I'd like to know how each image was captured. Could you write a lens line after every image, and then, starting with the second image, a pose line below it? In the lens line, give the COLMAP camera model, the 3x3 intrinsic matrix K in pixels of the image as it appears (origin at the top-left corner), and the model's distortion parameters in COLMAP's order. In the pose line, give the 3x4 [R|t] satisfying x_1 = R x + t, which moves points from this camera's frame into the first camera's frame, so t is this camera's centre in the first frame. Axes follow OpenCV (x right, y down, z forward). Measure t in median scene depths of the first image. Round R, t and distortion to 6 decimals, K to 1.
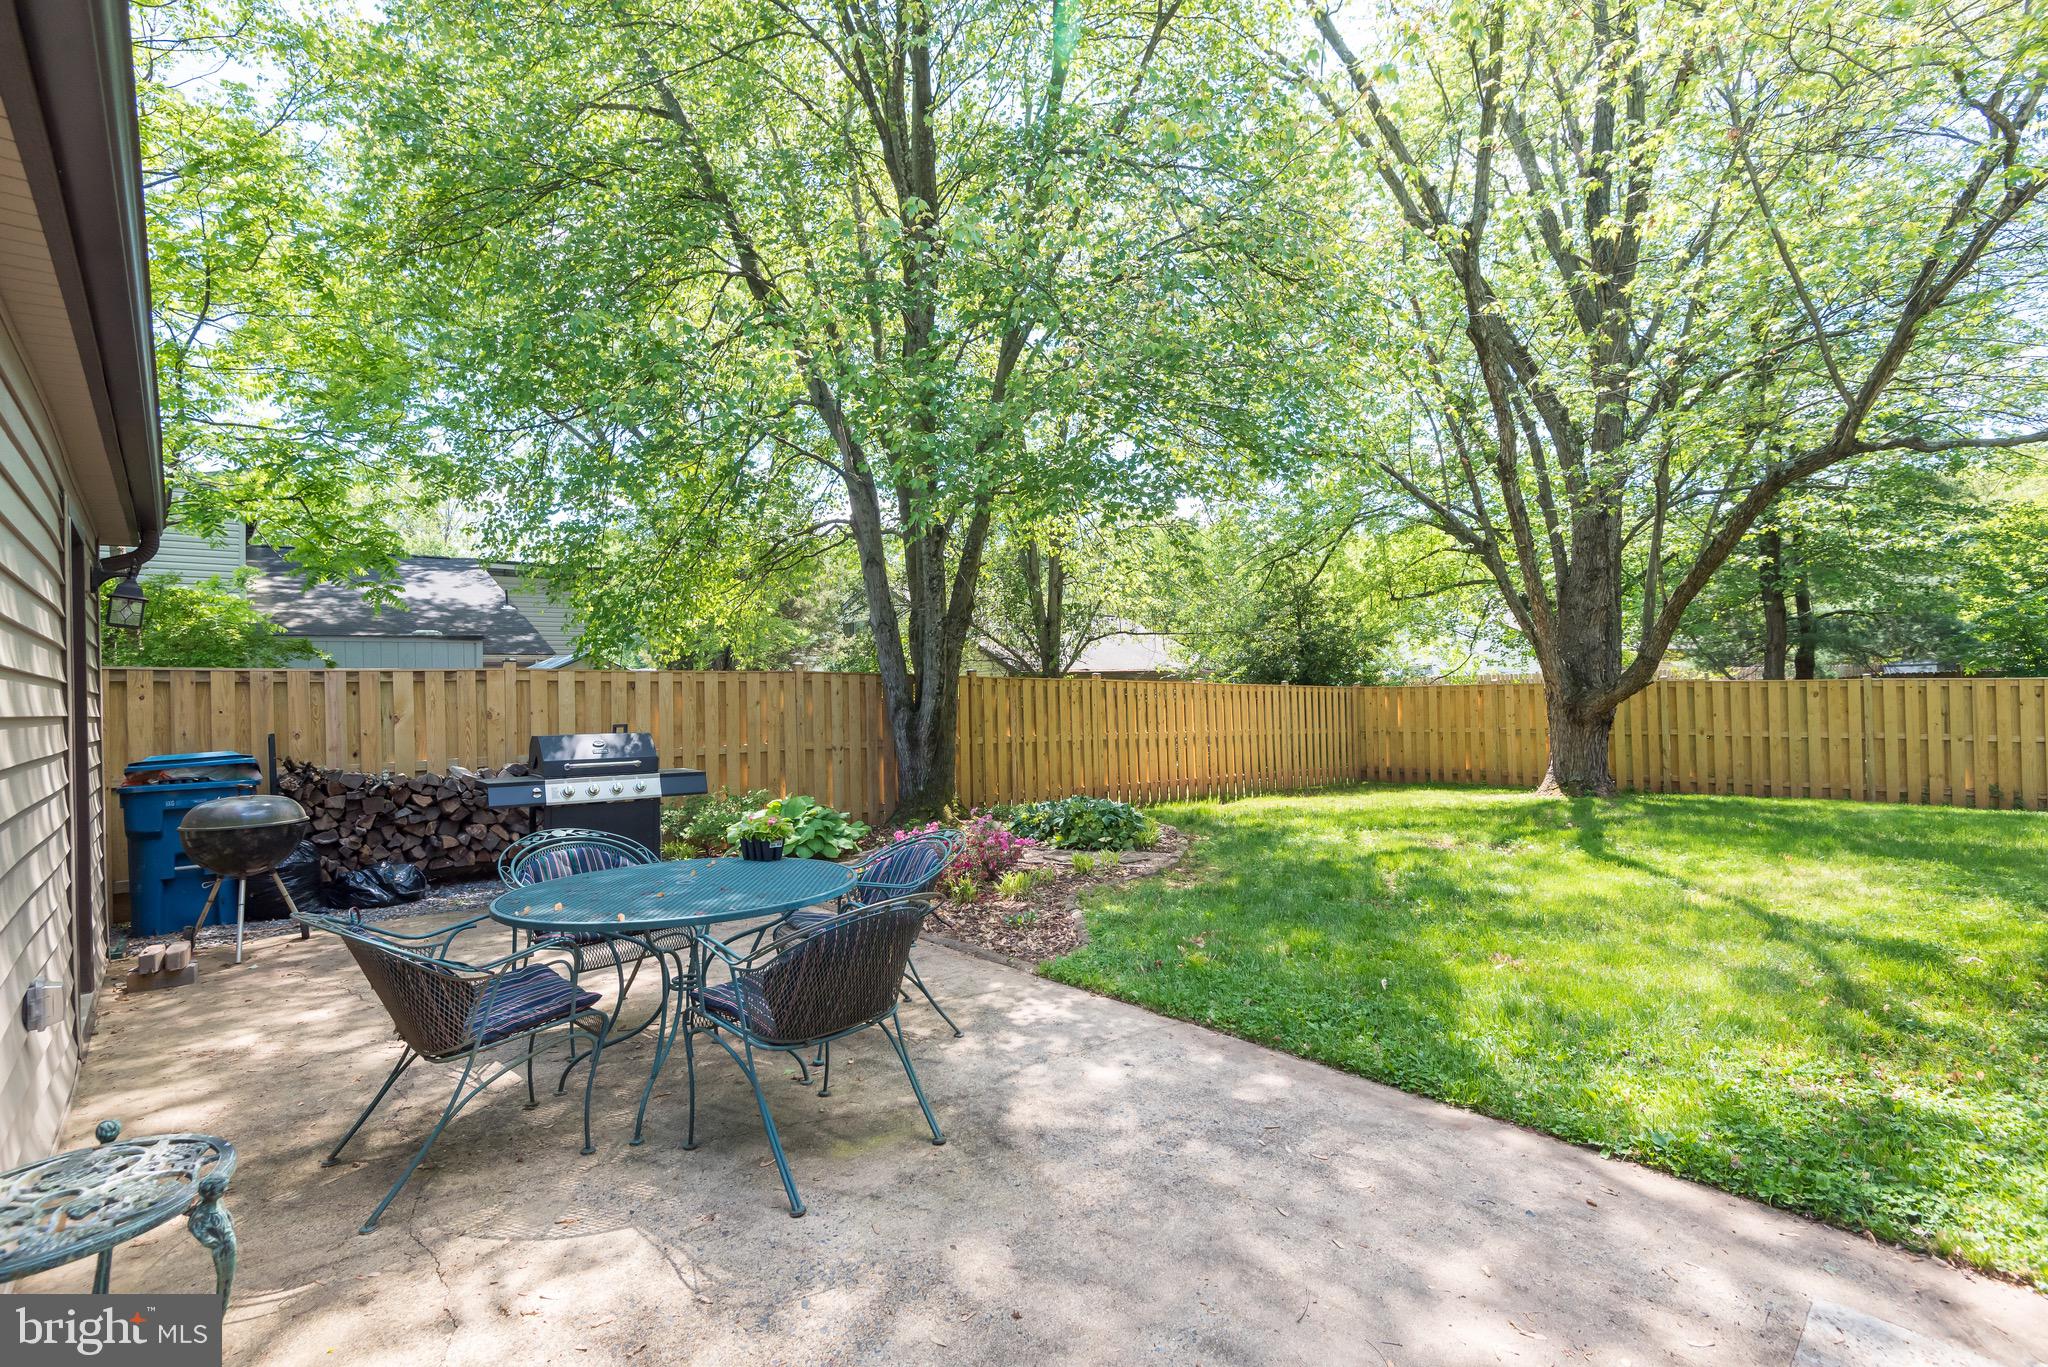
lens RADIAL K [[946.2, 0, 1035.7], [0, 946.2, 677.3], [0, 0, 1]] dist [0.019454, -0.004283]
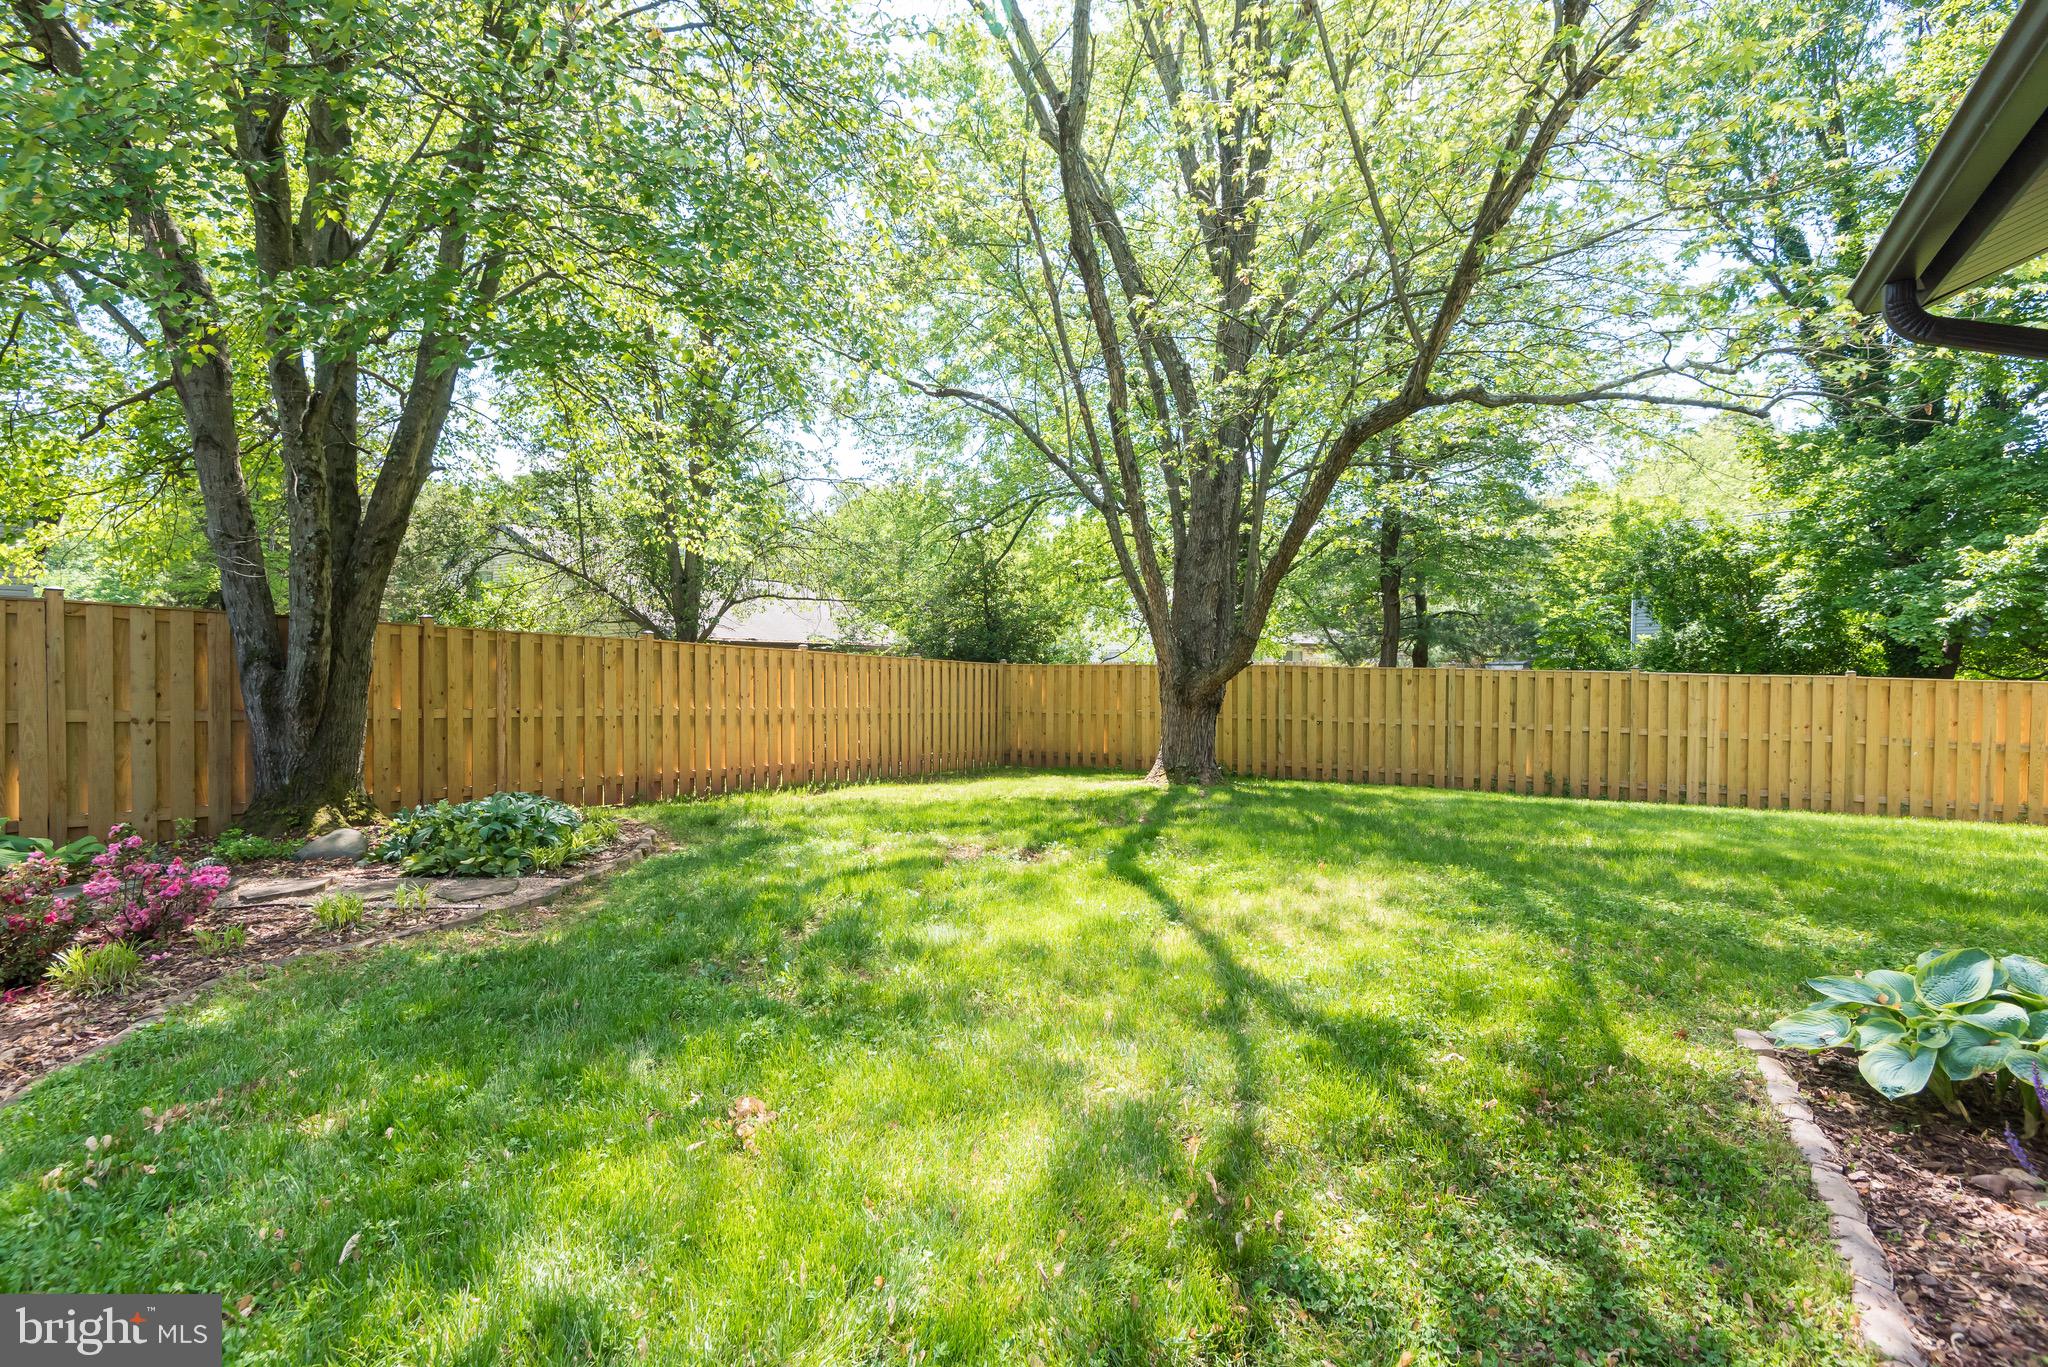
lens RADIAL K [[946.2, 0, 1012.3], [0, 946.2, 687.7], [0, 0, 1]] dist [0.019454, -0.004283]
pose [[0.965995, 0.024464, 0.257399, 0.152958], [-0.033184, 0.999011, 0.029588, 0.008509], [-0.256421, -0.037124, 0.965852, 0.136030]]
